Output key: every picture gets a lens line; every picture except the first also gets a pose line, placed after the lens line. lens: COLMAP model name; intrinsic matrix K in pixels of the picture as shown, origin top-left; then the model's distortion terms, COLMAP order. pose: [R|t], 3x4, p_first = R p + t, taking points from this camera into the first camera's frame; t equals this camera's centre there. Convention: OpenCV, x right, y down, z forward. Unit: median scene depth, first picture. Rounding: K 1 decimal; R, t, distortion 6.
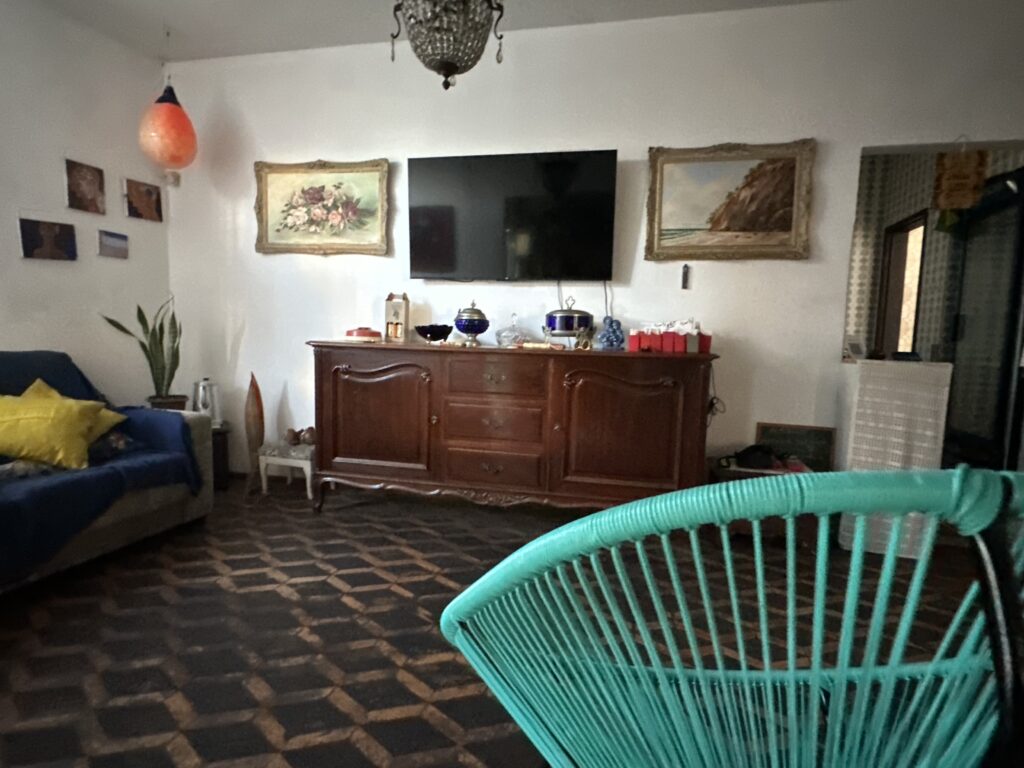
lens RADIAL K [[578.6, 0, 517.0], [0, 578.6, 389.5], [0, 0, 1]] dist [-0.006821, 0.001141]
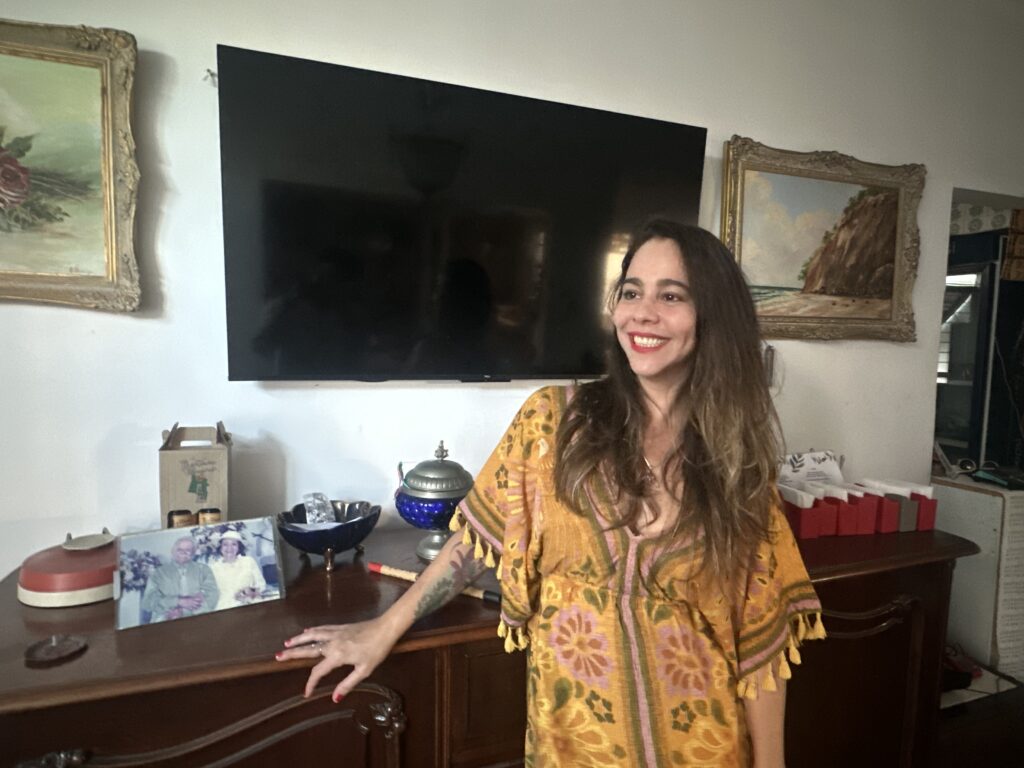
lens RADIAL K [[578.6, 0, 506.6], [0, 578.6, 392.9], [0, 0, 1]] dist [-0.006821, 0.001141]
pose [[0.842308, -0.057382, 0.535934, -0.235885], [0.062619, 0.998002, 0.008438, -0.177964], [-0.535347, 0.026452, 0.844218, 0.604637]]
